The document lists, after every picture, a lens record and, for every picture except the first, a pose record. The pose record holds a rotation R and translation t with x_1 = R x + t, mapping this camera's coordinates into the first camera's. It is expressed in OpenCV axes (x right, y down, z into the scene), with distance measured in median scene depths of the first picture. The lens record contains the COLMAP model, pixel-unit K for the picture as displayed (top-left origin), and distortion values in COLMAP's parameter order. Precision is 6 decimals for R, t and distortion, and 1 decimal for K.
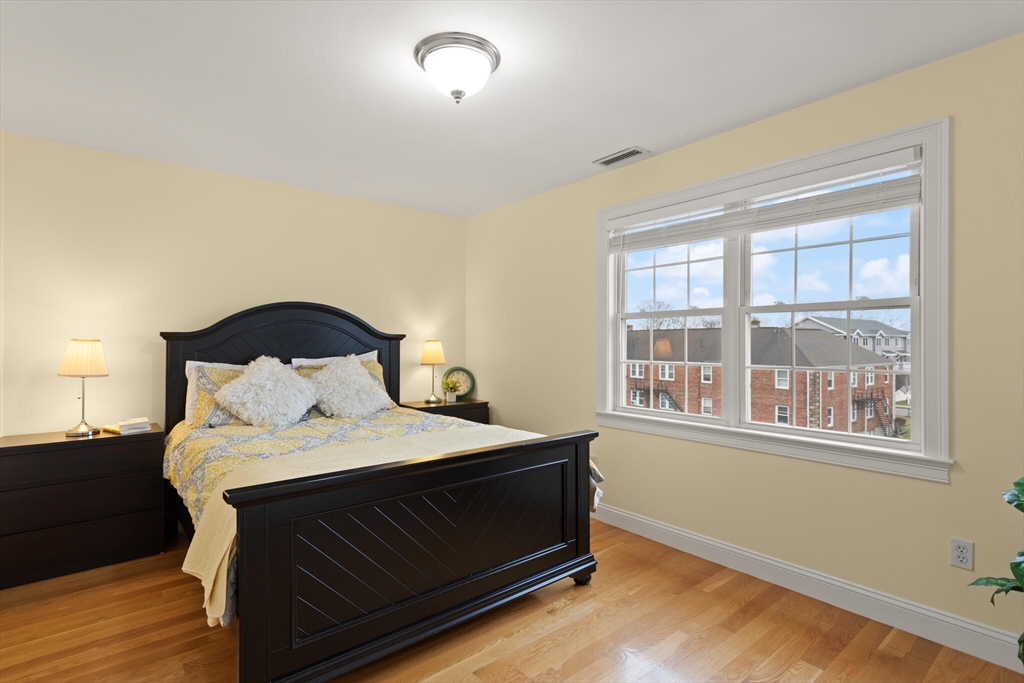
lens RADIAL K [[499.5, 0, 519.7], [0, 499.5, 339.3], [0, 0, 1]] dist [0.000519, 0.000227]
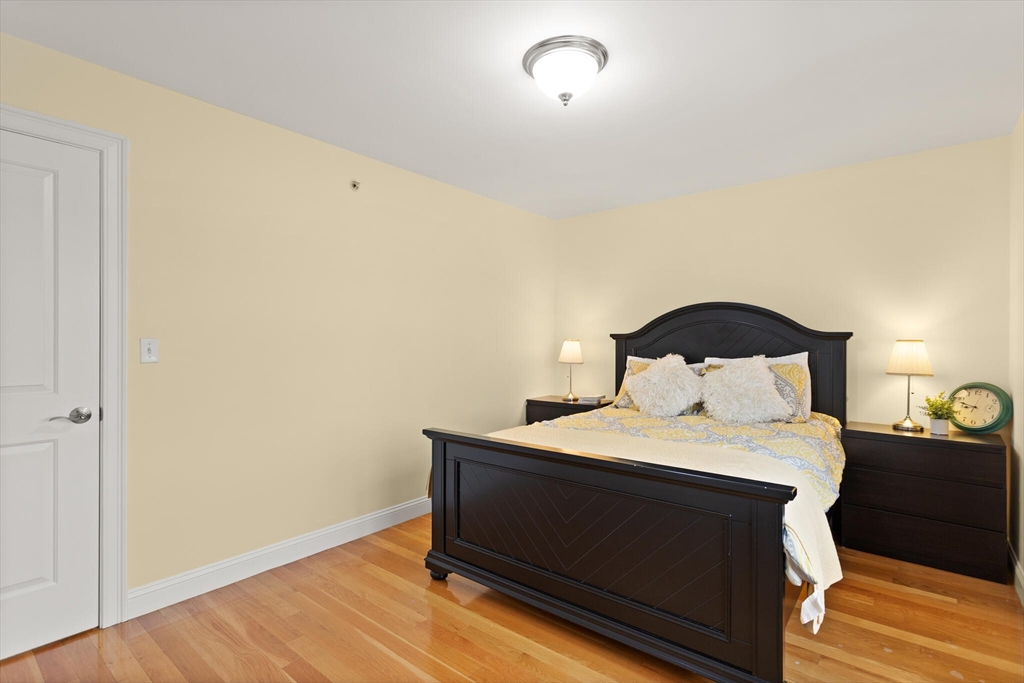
lens RADIAL K [[499.5, 0, 519.7], [0, 499.5, 339.3], [0, 0, 1]] dist [0.000519, 0.000227]
pose [[0.193889, -0.002621, -0.981020, 0.541290], [0.002206, 0.999995, -0.002236, 0.001960], [0.981021, -0.001730, 0.193894, 0.451091]]
